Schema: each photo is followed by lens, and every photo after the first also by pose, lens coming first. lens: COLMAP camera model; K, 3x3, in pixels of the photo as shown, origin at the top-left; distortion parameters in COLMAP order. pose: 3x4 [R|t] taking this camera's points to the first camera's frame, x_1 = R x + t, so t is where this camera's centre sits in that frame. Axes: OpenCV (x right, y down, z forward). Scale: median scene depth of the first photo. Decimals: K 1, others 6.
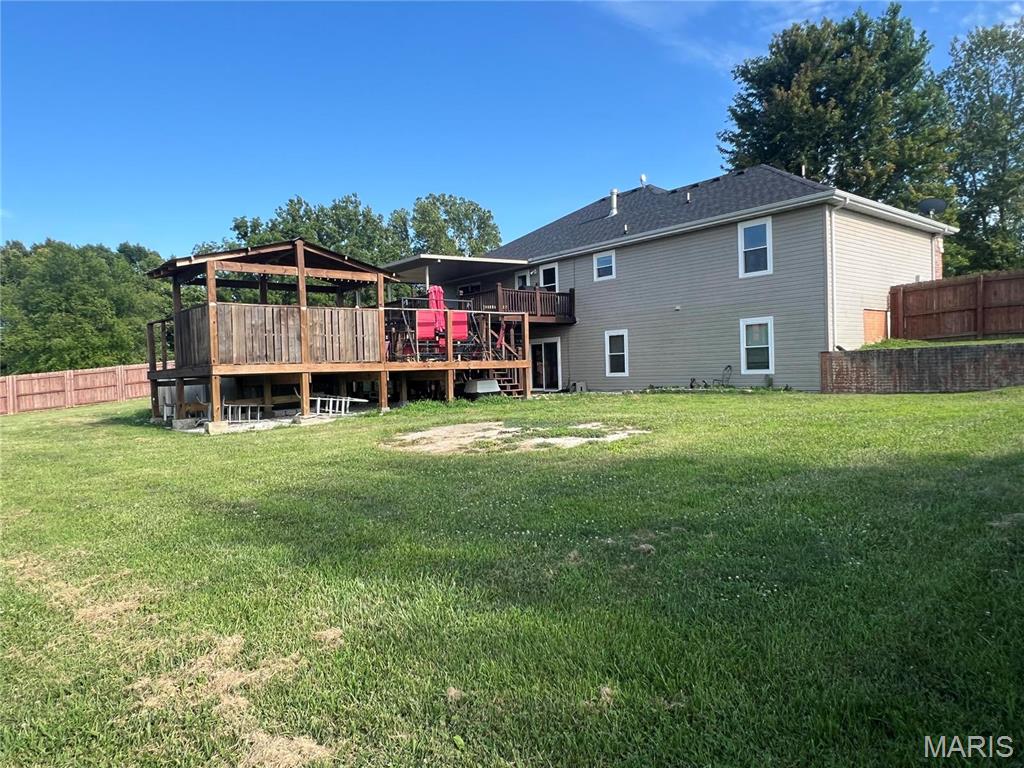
lens RADIAL K [[657.3, 0, 508.9], [0, 657.3, 389.5], [0, 0, 1]] dist [-0.005008, -0.000322]
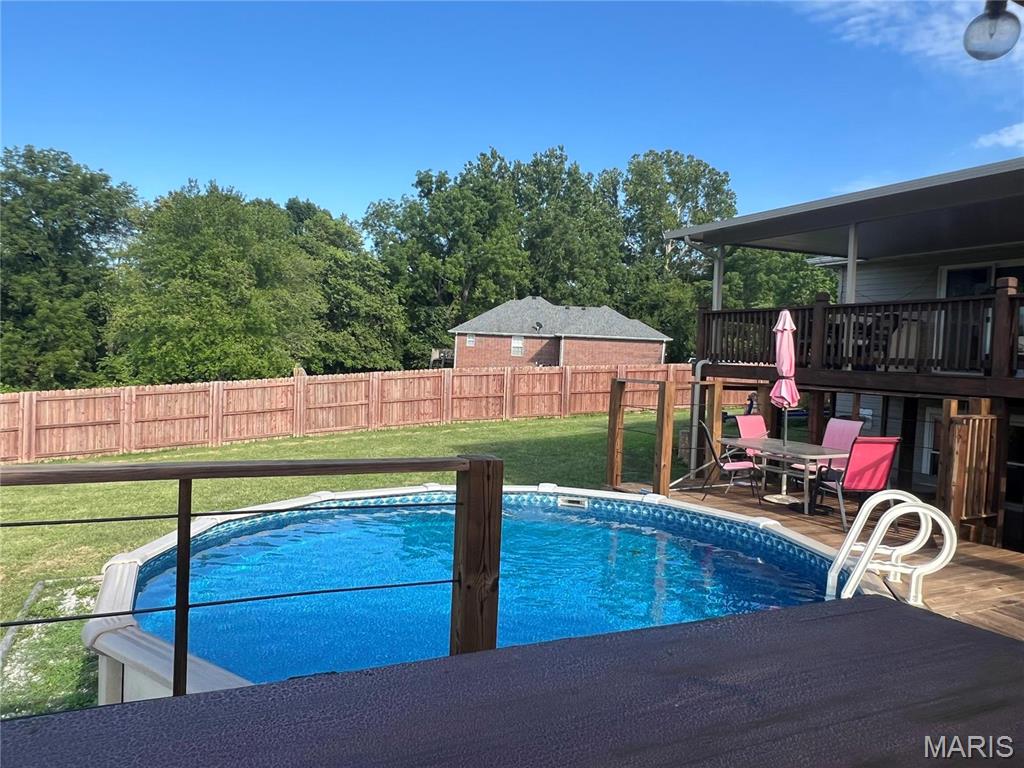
lens RADIAL K [[719.6, 0, 512.4], [0, 719.6, 382.1], [0, 0, 1]] dist [-0.009704, -0.001056]
pose [[0.968106, 0.083689, -0.236151, -0.071304], [-0.082853, 0.996471, 0.013480, -0.022072], [0.236446, 0.006516, 0.971623, 0.160865]]
